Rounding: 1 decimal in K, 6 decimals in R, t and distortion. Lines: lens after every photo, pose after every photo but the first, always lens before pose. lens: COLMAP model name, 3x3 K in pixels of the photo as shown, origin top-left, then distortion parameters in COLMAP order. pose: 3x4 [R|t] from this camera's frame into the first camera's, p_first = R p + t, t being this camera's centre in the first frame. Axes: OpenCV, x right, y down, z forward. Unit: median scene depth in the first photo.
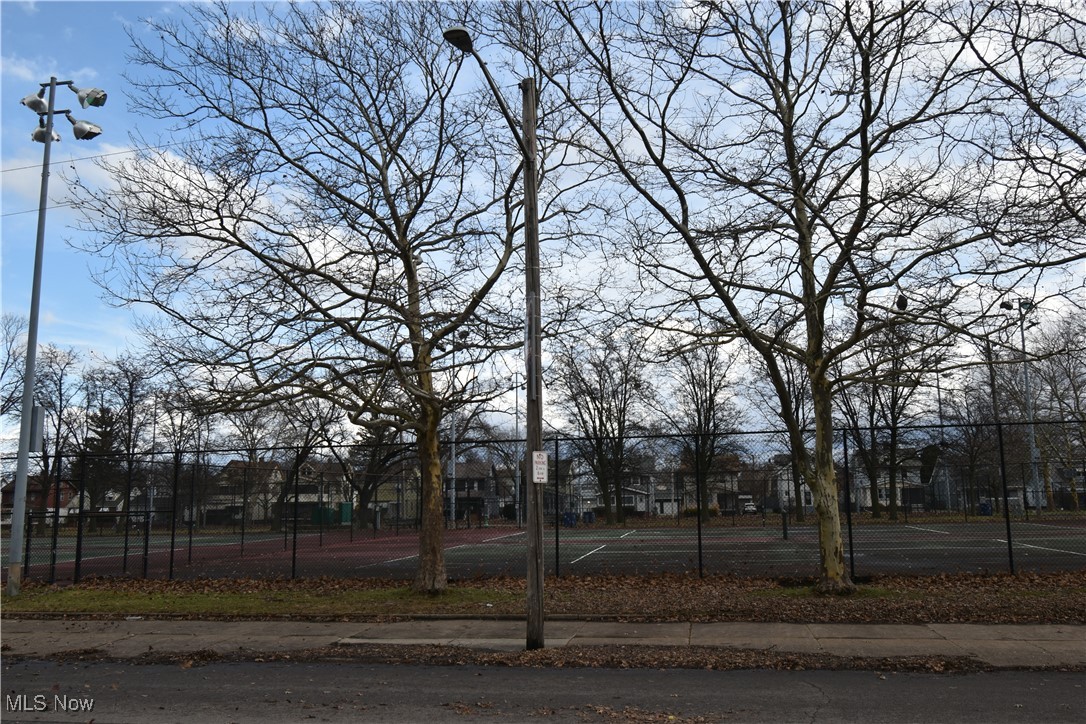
lens RADIAL K [[927.0, 0, 543.0], [0, 927.0, 362.0], [0, 0, 1]] dist [-0.001602, -0.006188]
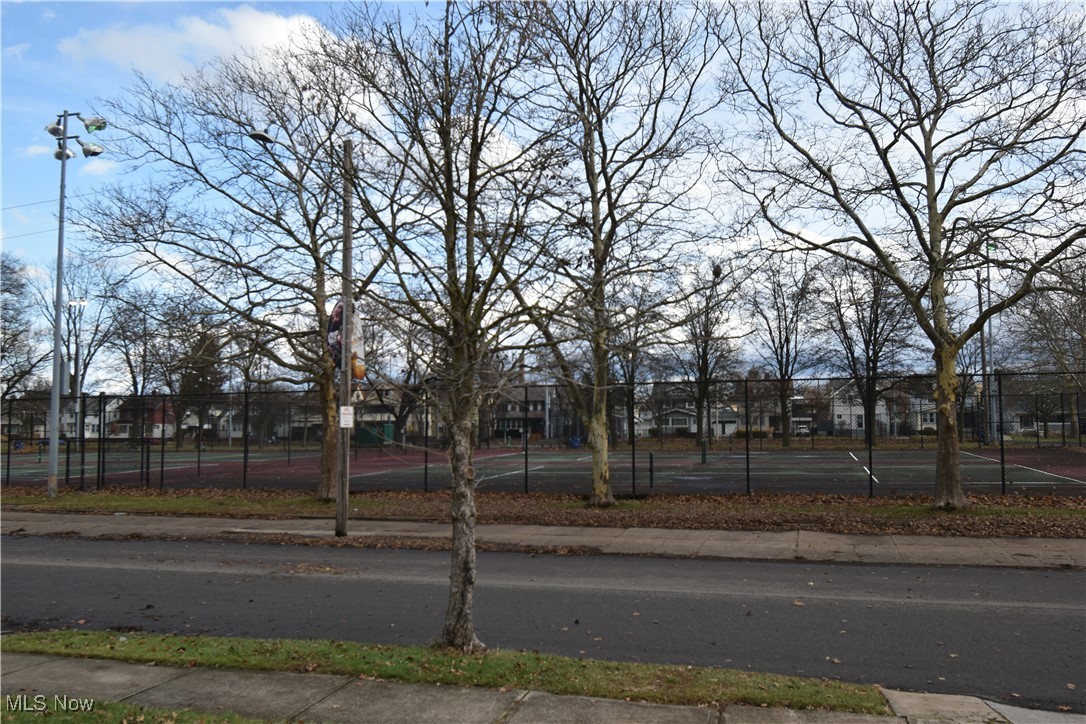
lens RADIAL K [[927.0, 0, 543.0], [0, 927.0, 362.0], [0, 0, 1]] dist [-0.001602, -0.006188]
pose [[0.994192, 0.001813, -0.107608, 0.285265], [0.007625, 0.996159, 0.087233, -0.061248], [0.107353, -0.087546, 0.990359, -0.258020]]
